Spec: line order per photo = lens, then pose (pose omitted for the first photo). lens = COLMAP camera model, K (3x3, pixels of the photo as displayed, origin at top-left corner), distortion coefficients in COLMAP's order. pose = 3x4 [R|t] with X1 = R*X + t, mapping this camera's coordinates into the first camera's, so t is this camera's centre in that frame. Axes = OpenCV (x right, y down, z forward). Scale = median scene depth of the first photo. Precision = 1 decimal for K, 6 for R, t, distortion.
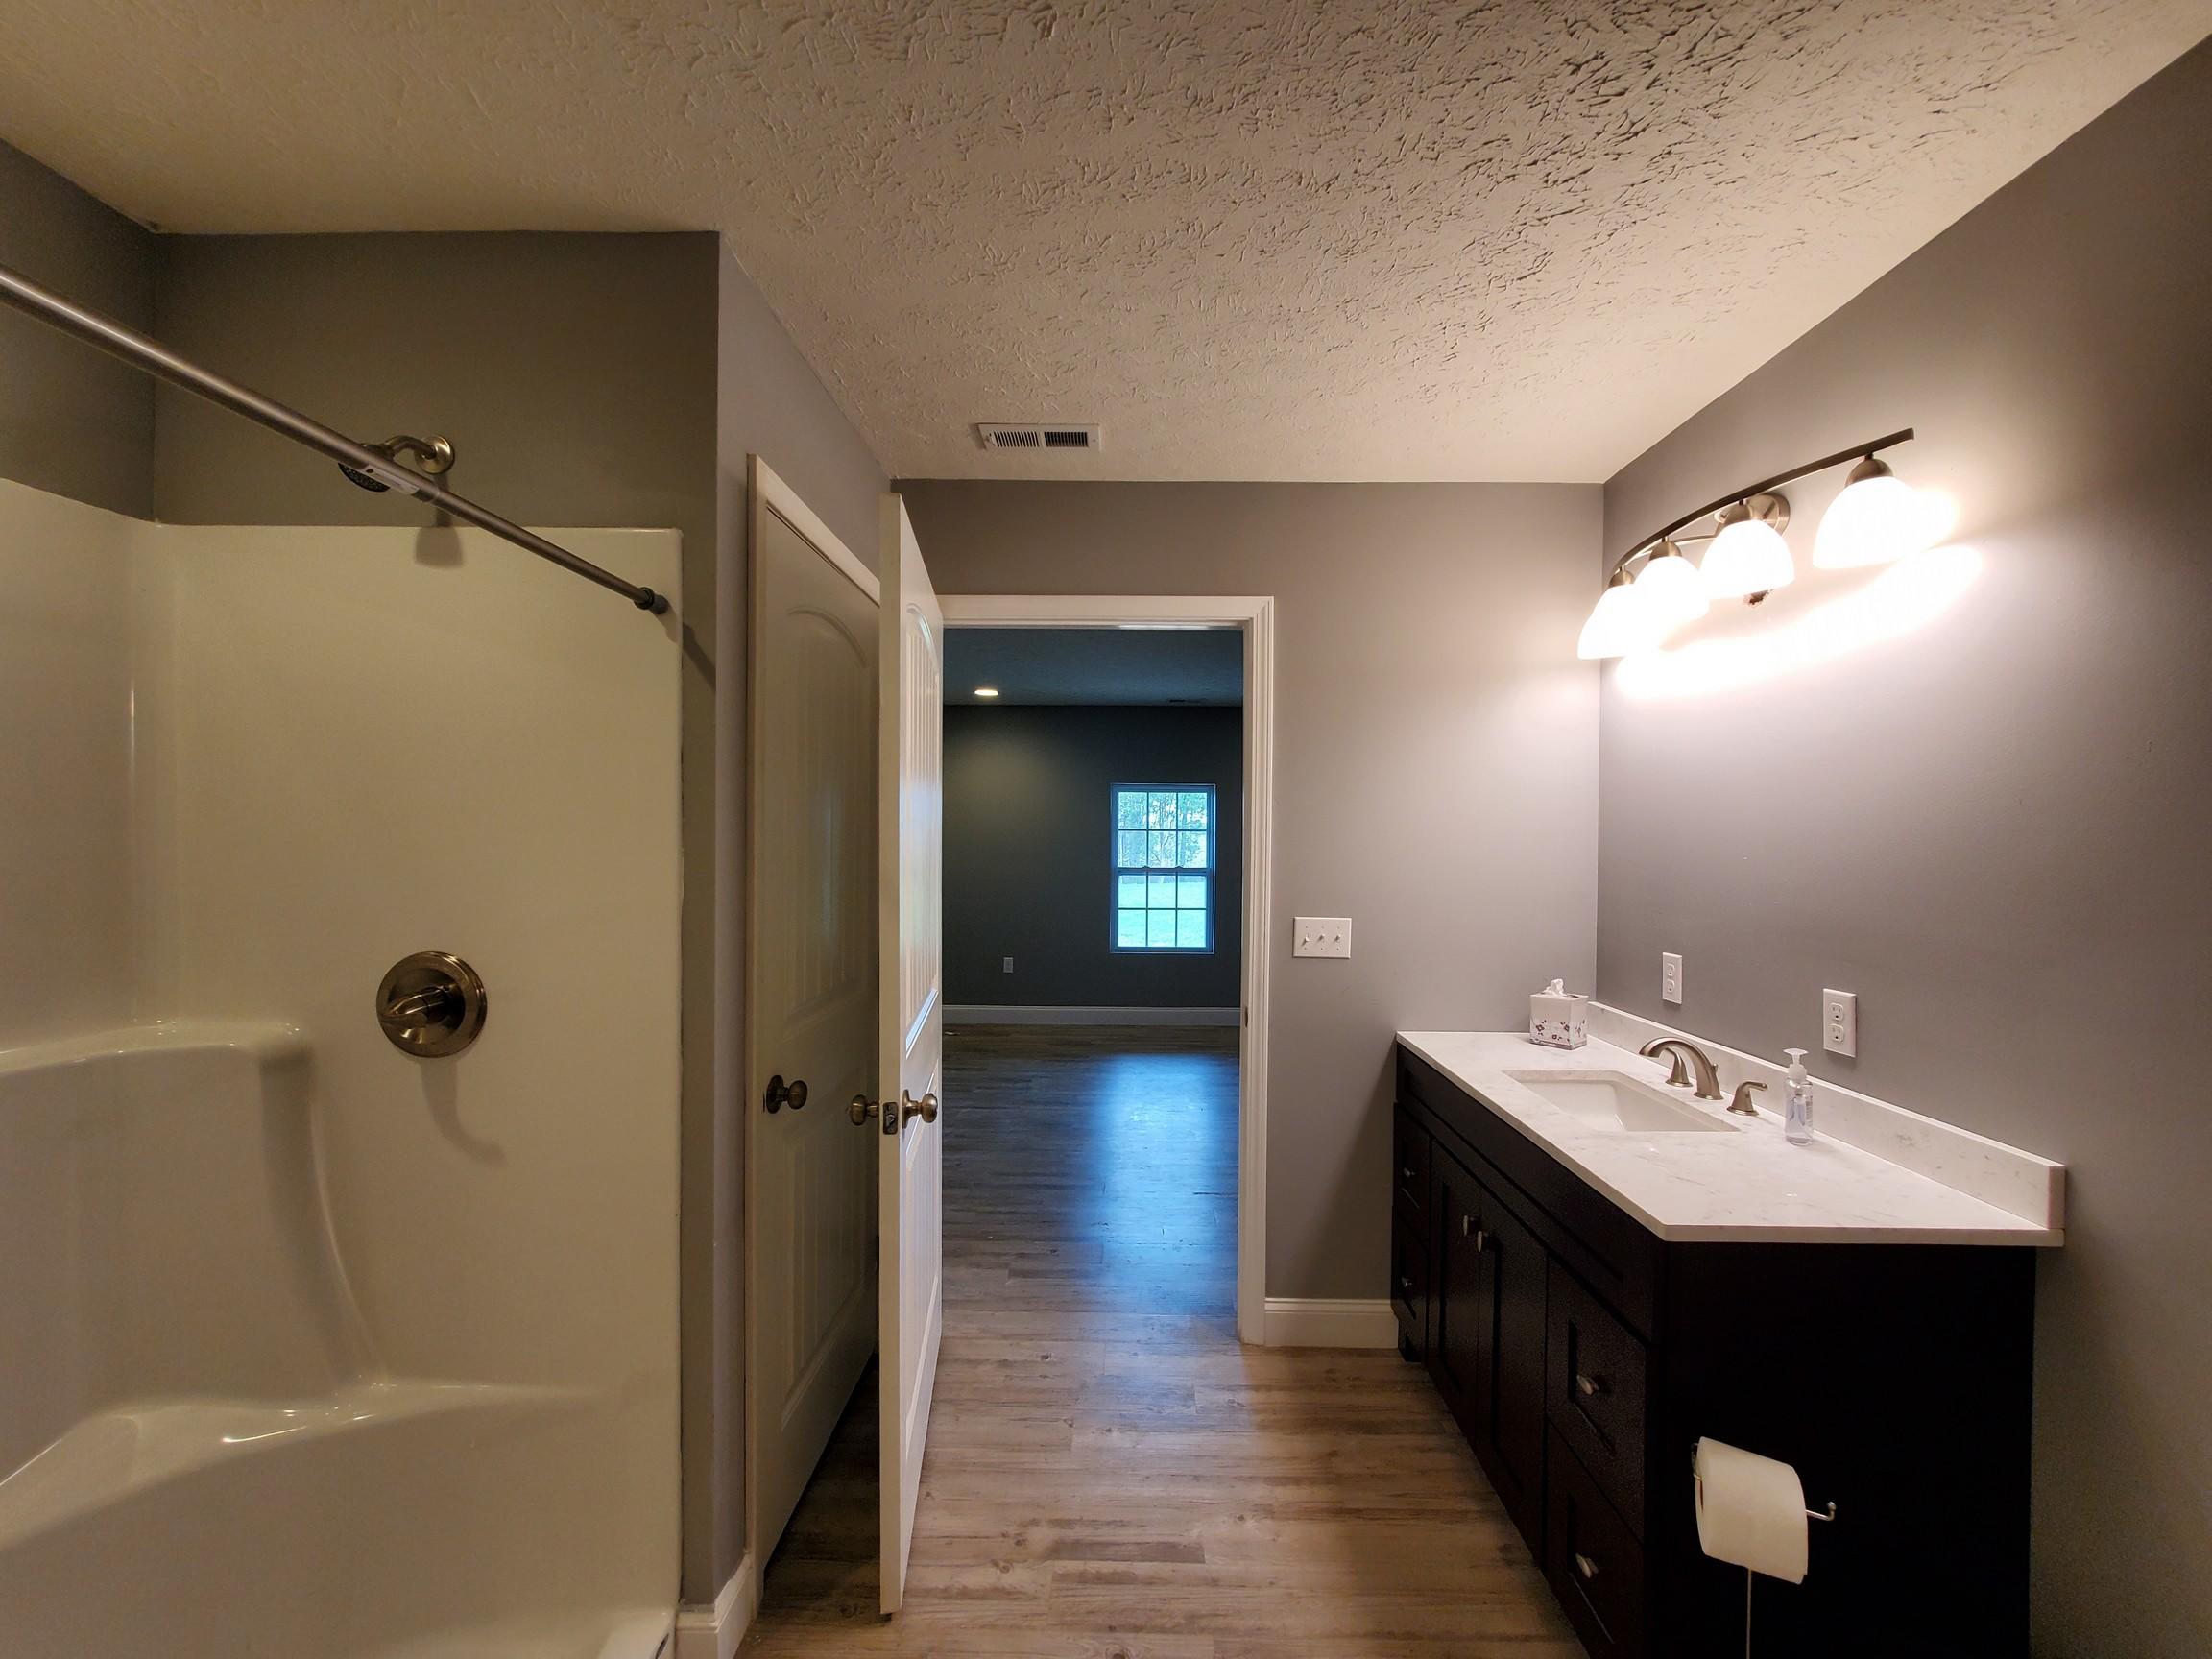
lens RADIAL K [[864.3, 0, 1118.7], [0, 864.3, 842.8], [0, 0, 1]] dist [-0.003999, -0.001253]
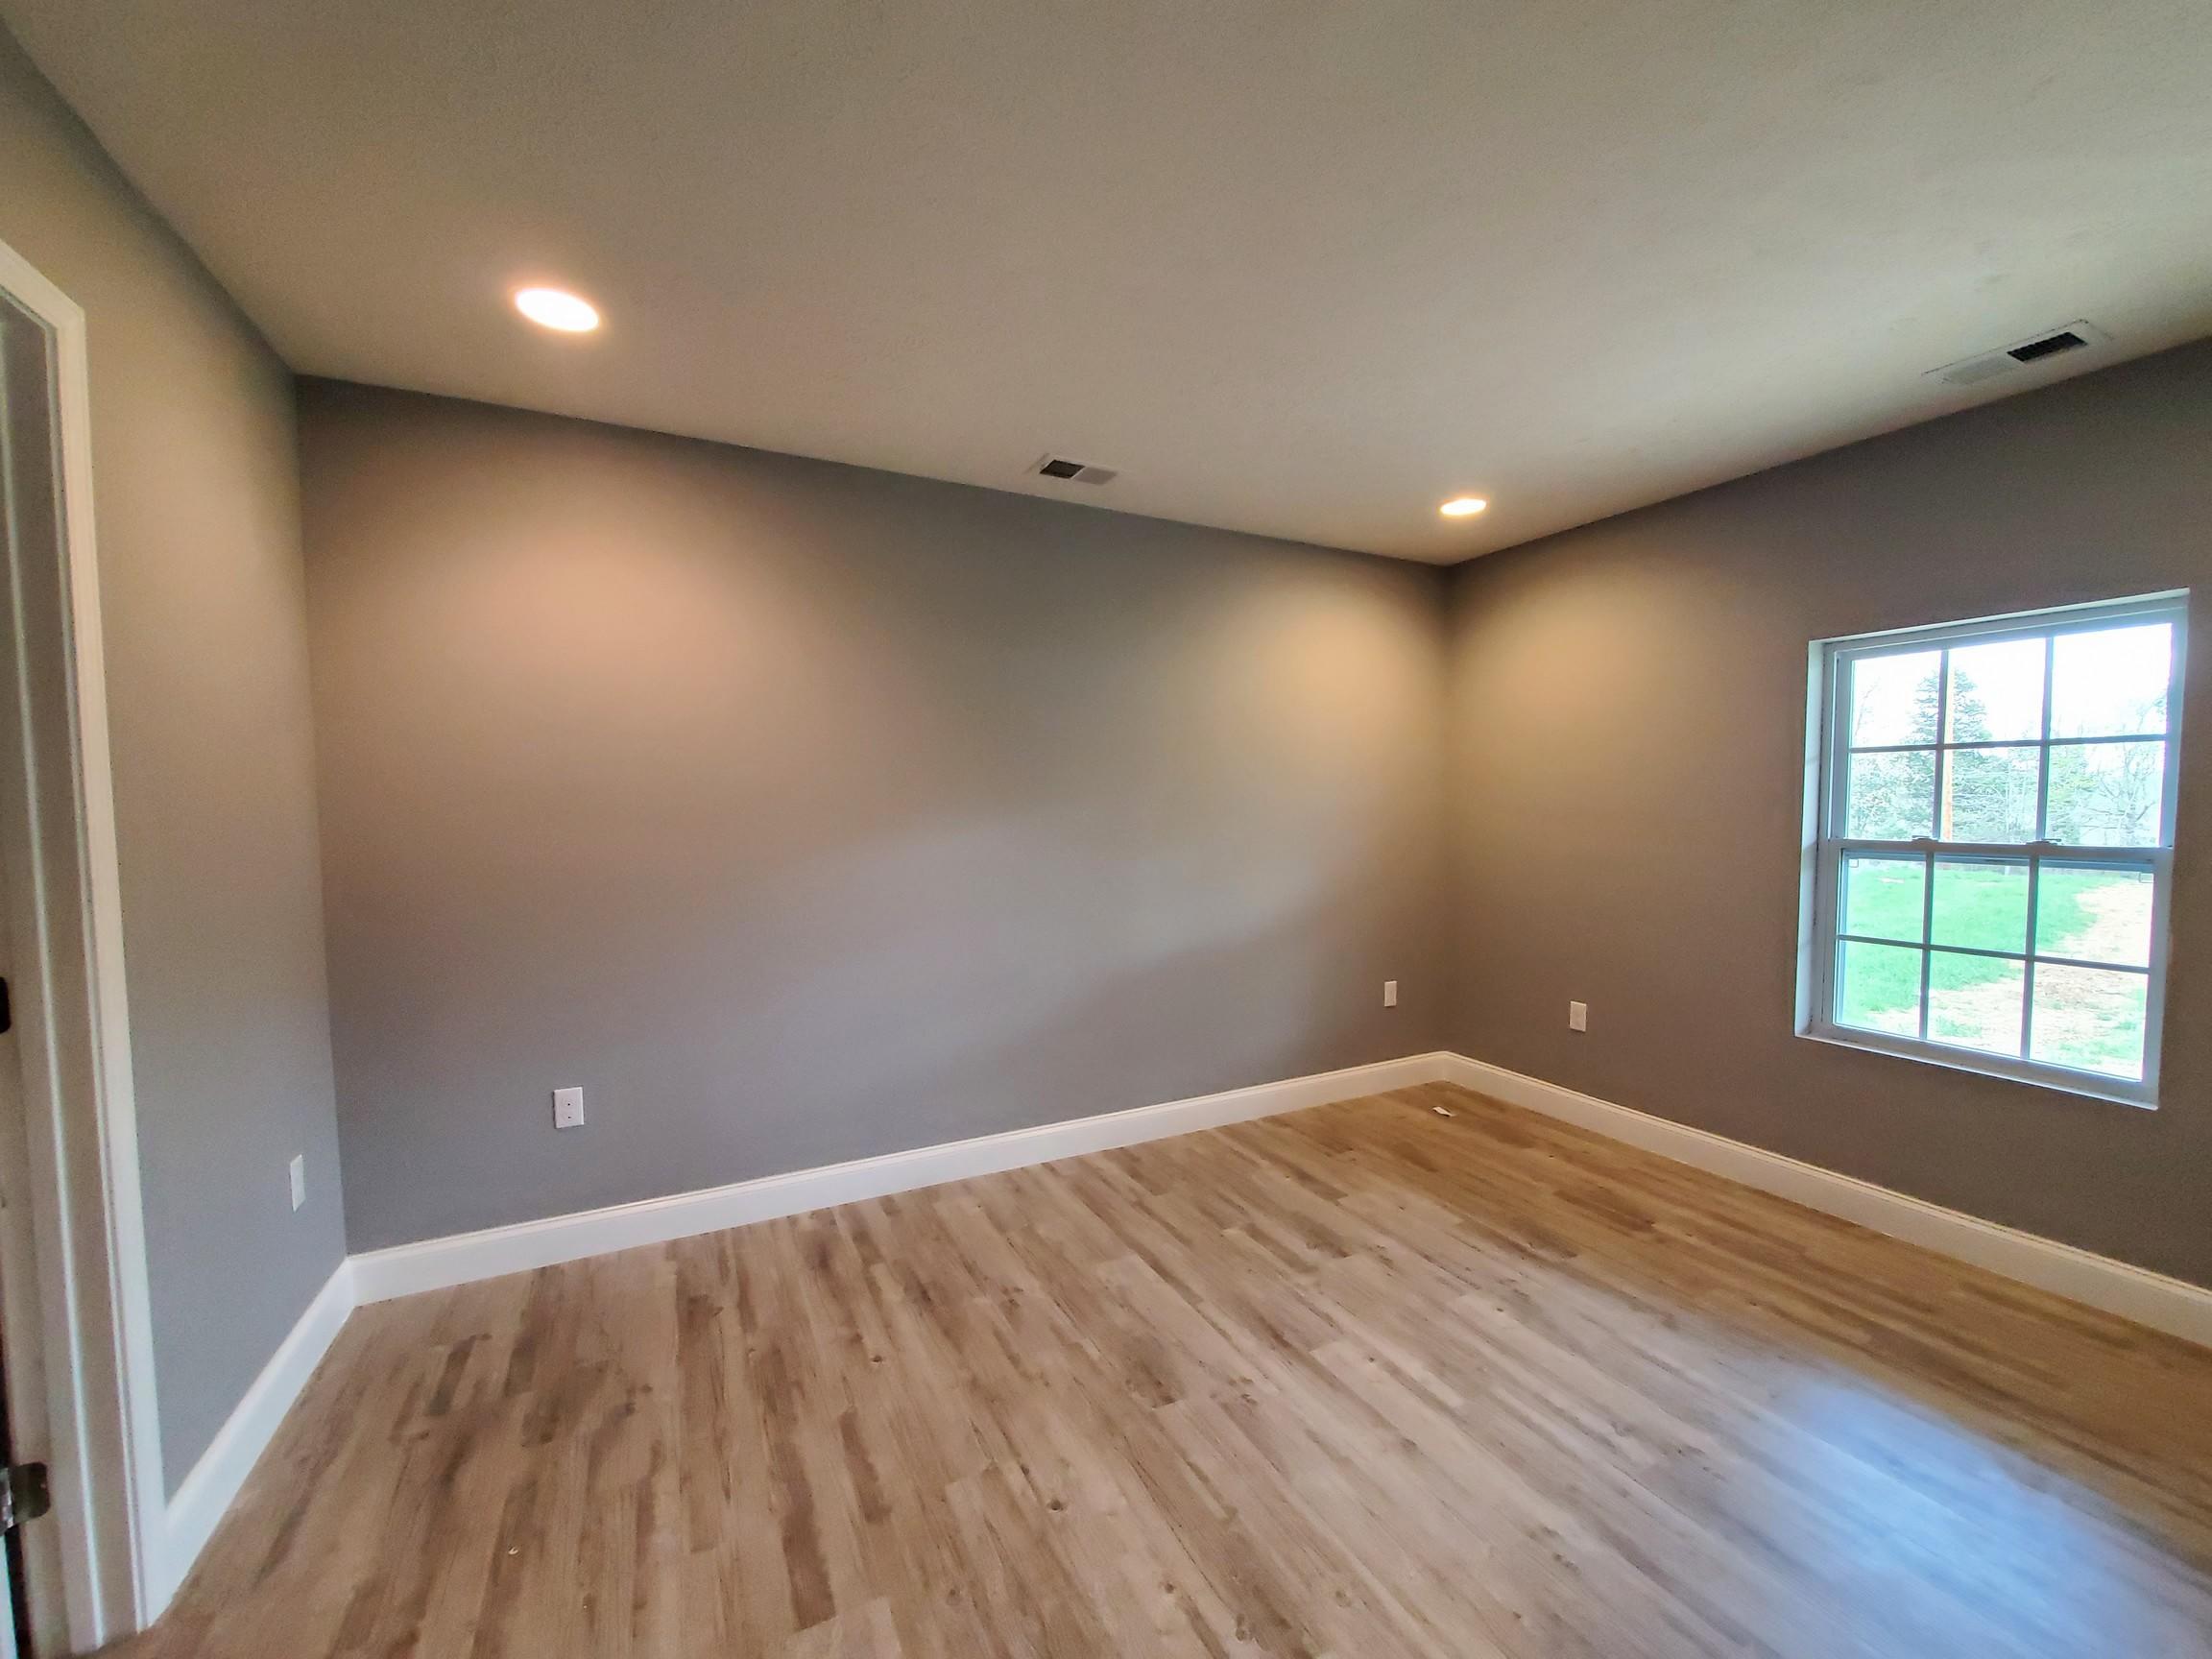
lens RADIAL K [[864.3, 0, 1117.7], [0, 864.3, 843.4], [0, 0, 1]] dist [-0.003999, -0.001253]
pose [[0.476587, 0.032279, -0.878535, 0.679175], [-0.002438, 0.999370, 0.035396, 0.058076], [0.879124, -0.014728, 0.476365, 1.693156]]
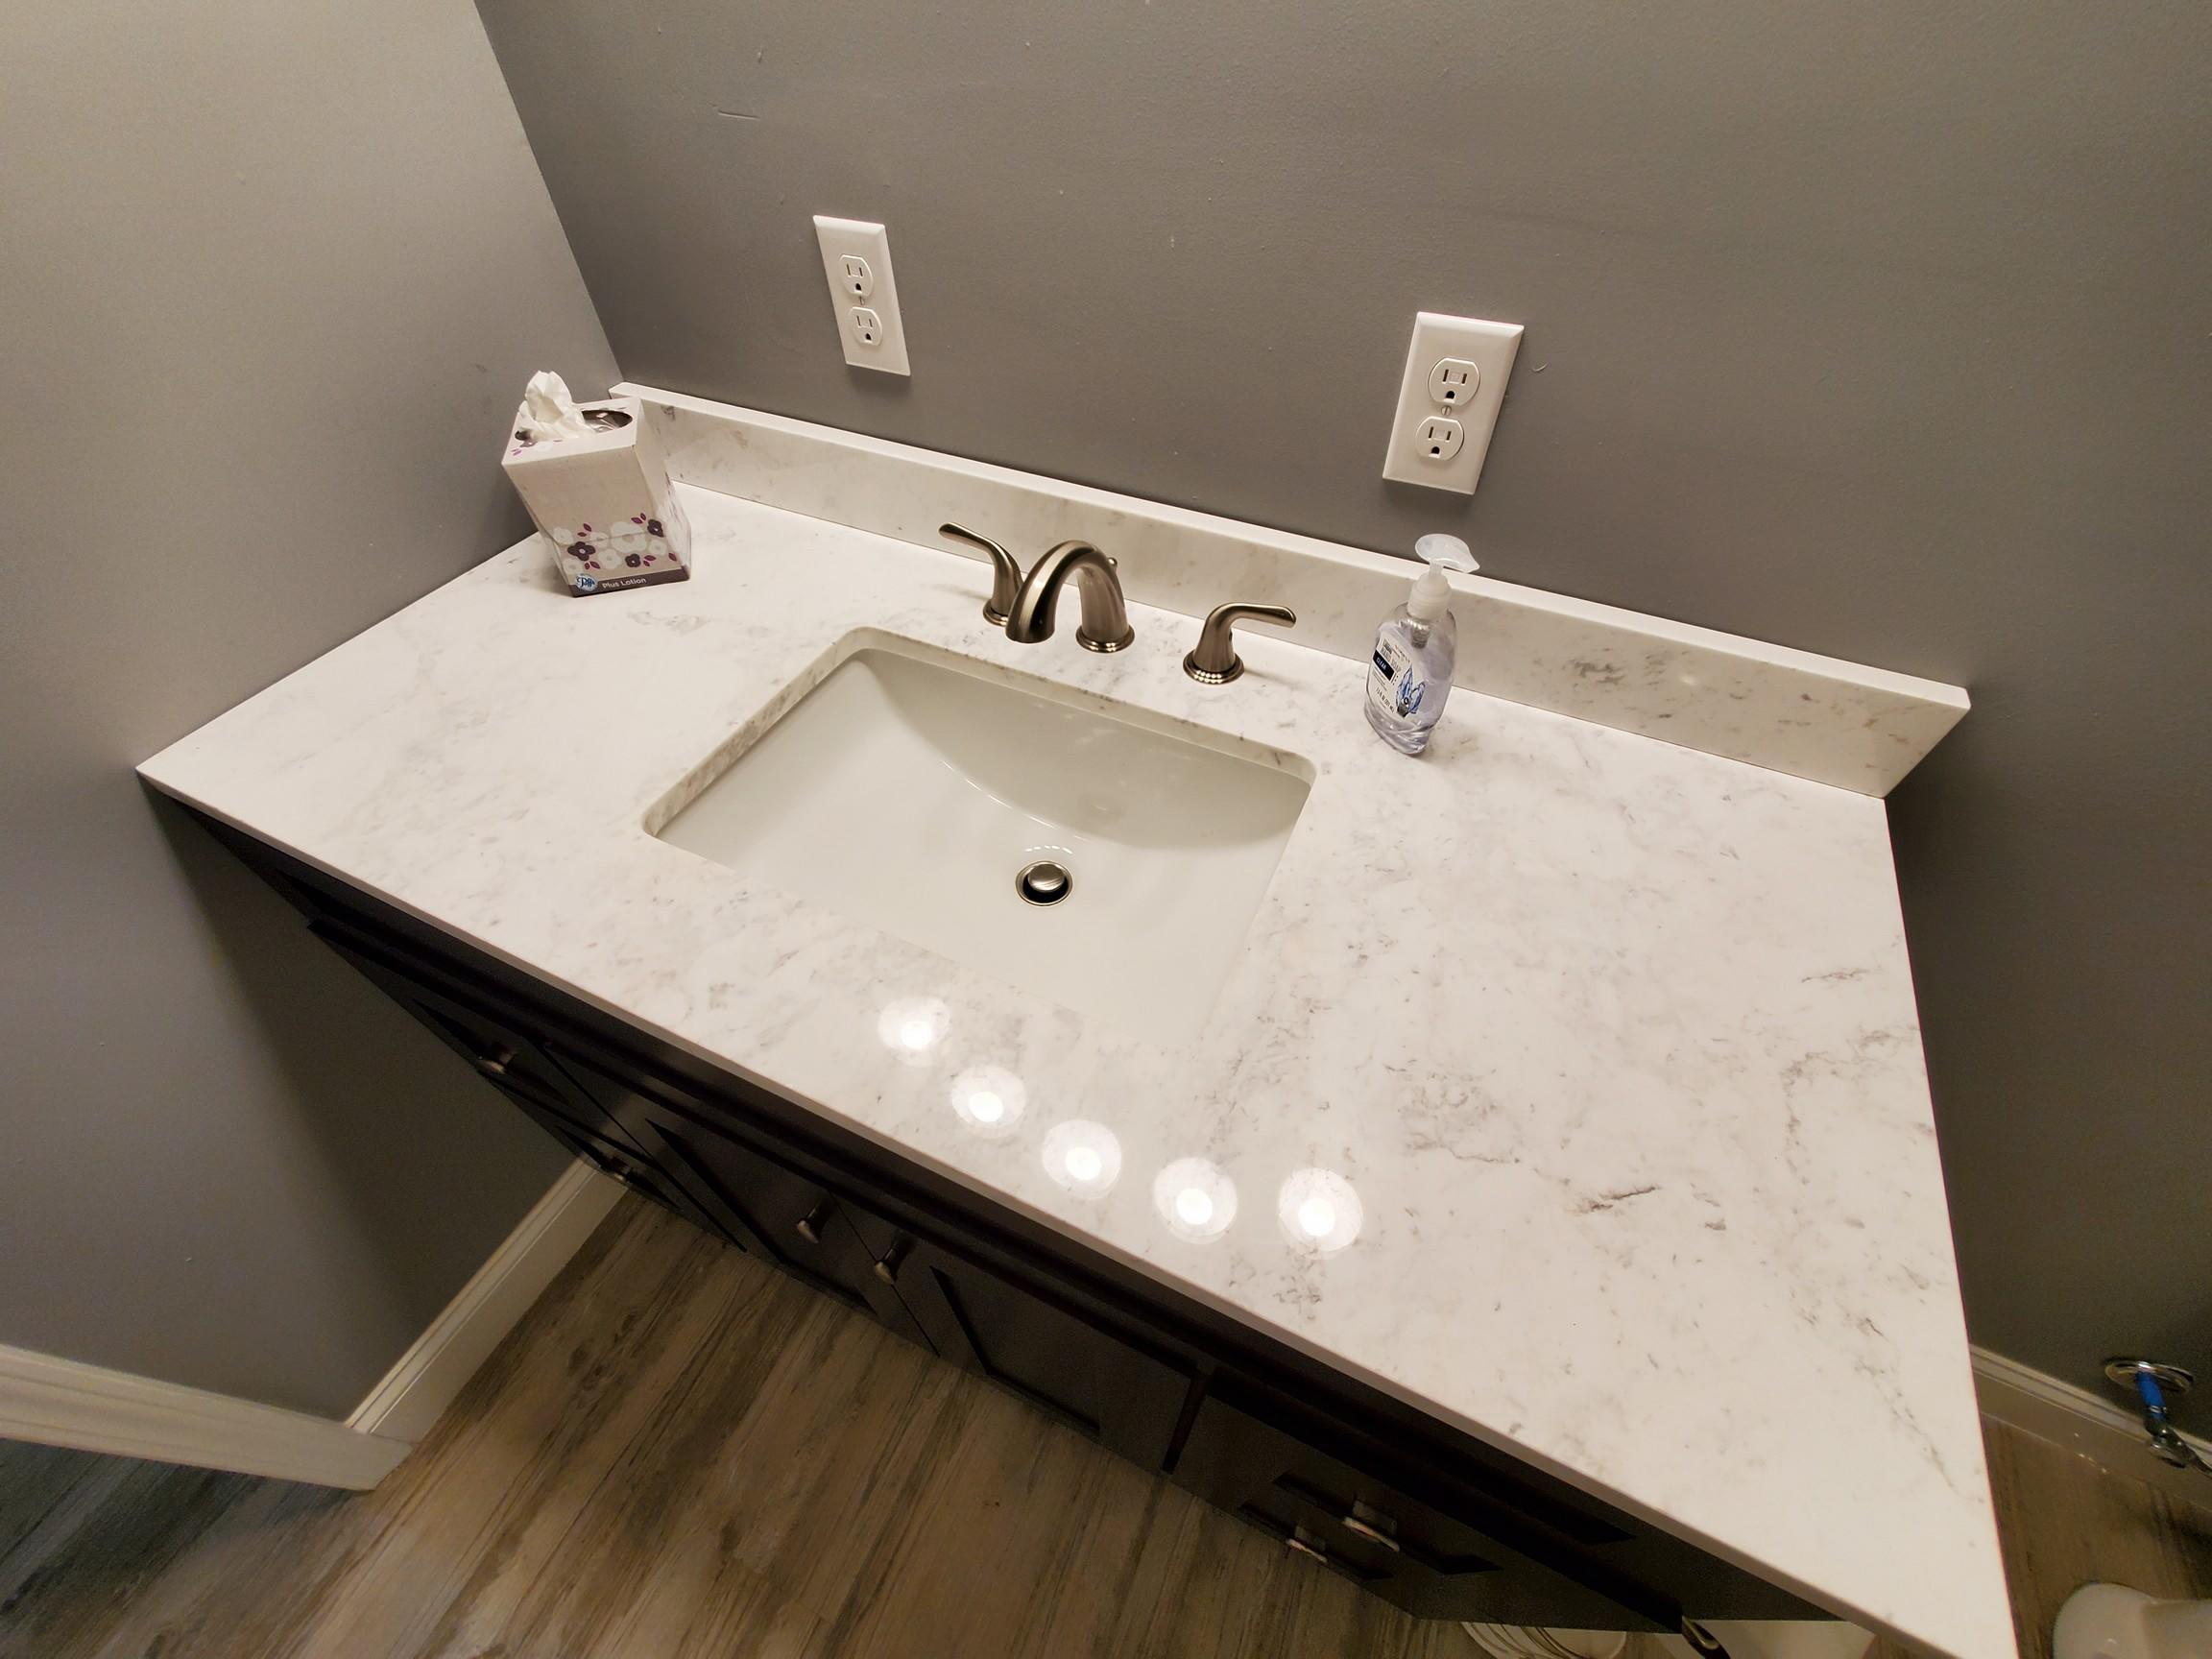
lens RADIAL K [[864.3, 0, 1122.7], [0, 864.3, 841.9], [0, 0, 1]] dist [-0.003999, -0.001253]
pose [[0.400651, -0.696267, 0.595559, 0.346365], [-0.000633, 0.649799, 0.760106, 0.034605], [-0.916230, -0.304914, 0.259902, 0.812793]]
